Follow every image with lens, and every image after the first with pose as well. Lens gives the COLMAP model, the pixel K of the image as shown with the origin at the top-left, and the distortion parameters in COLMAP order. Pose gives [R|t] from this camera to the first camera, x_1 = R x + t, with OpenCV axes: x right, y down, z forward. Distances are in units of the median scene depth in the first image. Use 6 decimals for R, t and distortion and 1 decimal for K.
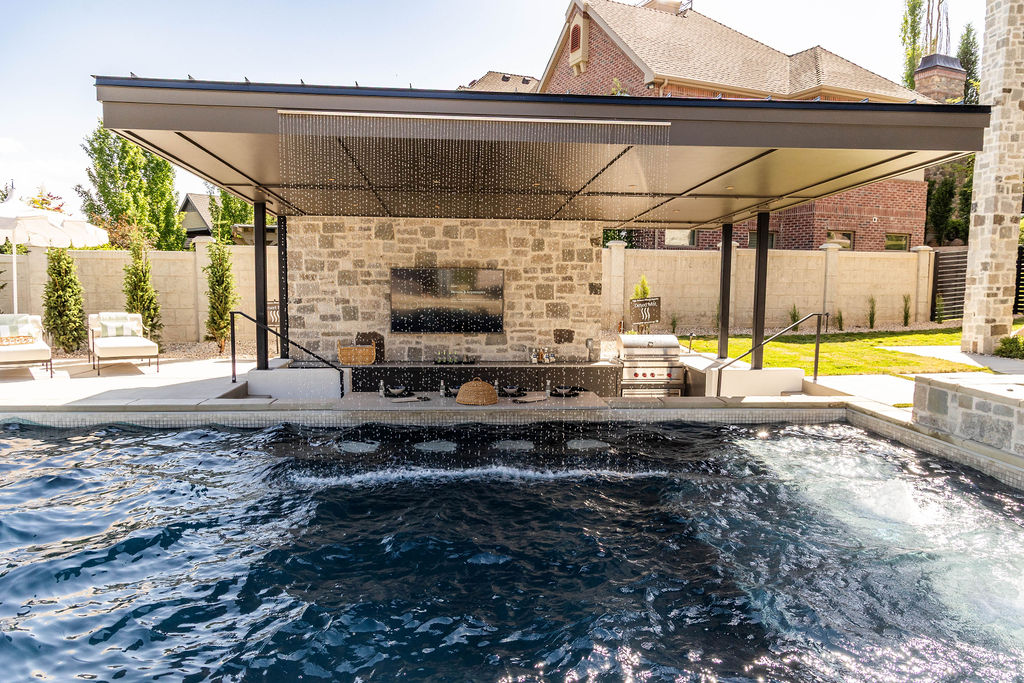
lens RADIAL K [[690.6, 0, 512.3], [0, 690.6, 334.3], [0, 0, 1]] dist [0.003097, 0.002677]
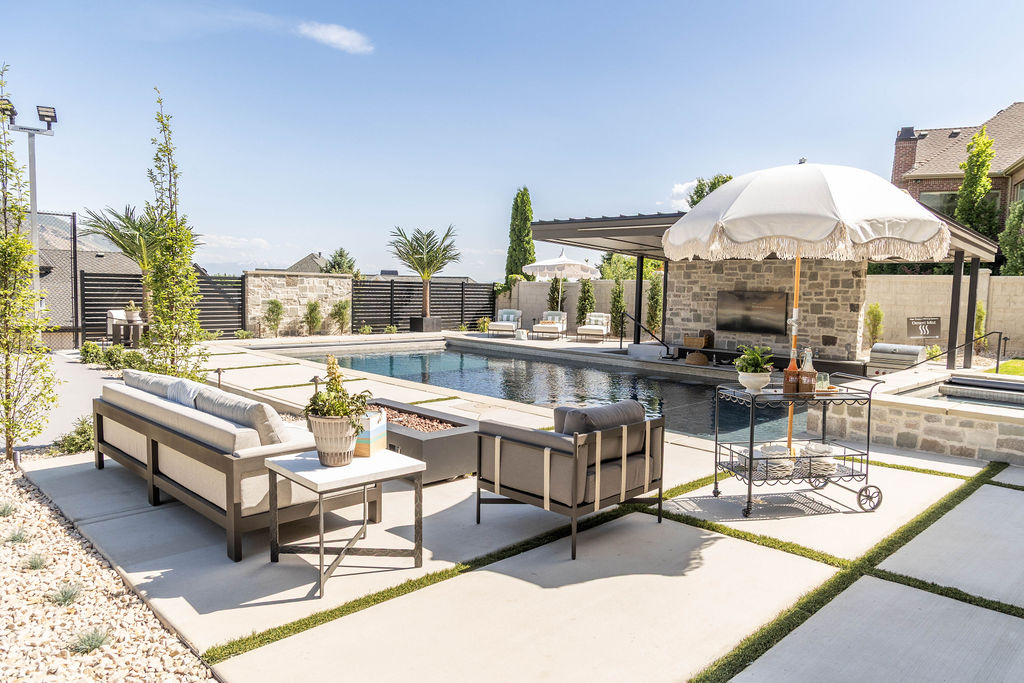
lens RADIAL K [[690.6, 0, 497.5], [0, 690.6, 328.2], [0, 0, 1]] dist [0.003097, 0.002677]
pose [[0.618401, 0.052784, -0.784088, 0.768347], [-0.082945, 0.996553, 0.001669, 0.031334], [0.781473, 0.064004, 0.620648, -0.407941]]
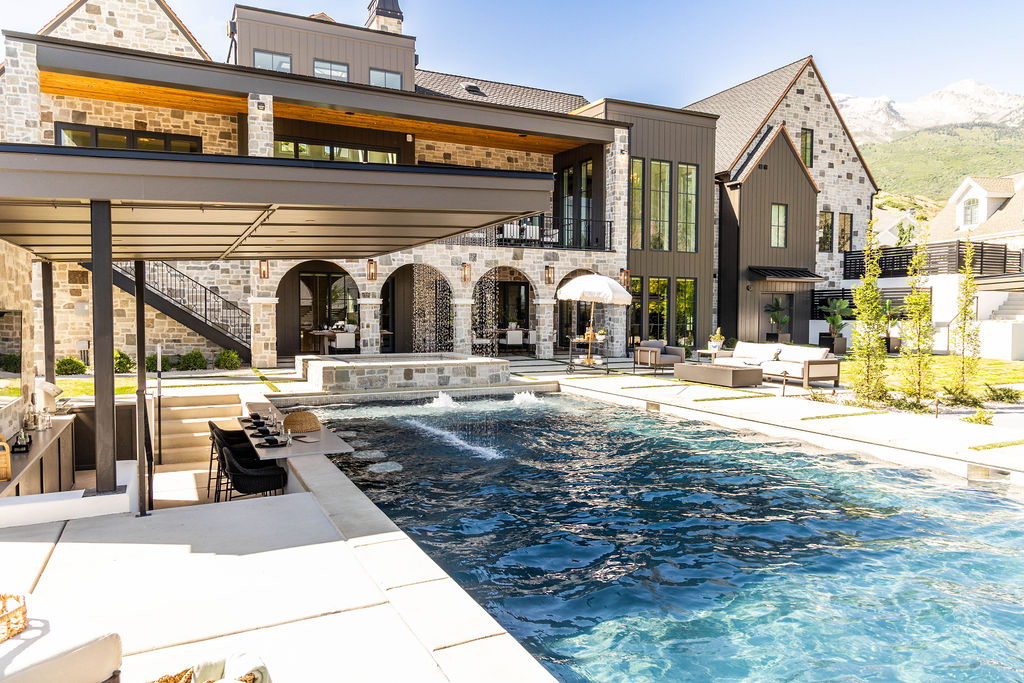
lens RADIAL K [[690.6, 0, 512.5], [0, 690.6, 345.7], [0, 0, 1]] dist [0.003097, 0.002677]
pose [[-0.365425, -0.059184, 0.928957, -0.873347], [0.074182, 0.992951, 0.092443, -0.086117], [-0.927880, 0.102693, -0.358459, 0.770126]]
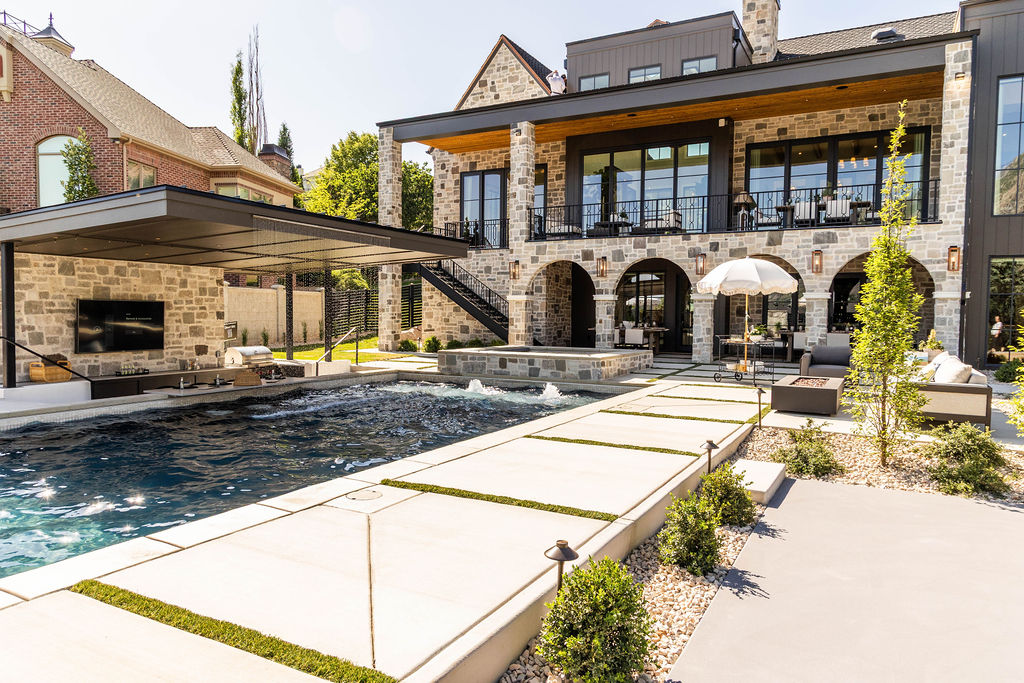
lens RADIAL K [[690.6, 0, 510.2], [0, 690.6, 343.3], [0, 0, 1]] dist [0.003097, 0.002677]
pose [[0.542813, -0.041812, 0.838812, -0.757132], [0.070166, 0.997526, 0.004317, 0.027069], [-0.836917, 0.056513, 0.544404, -0.269732]]
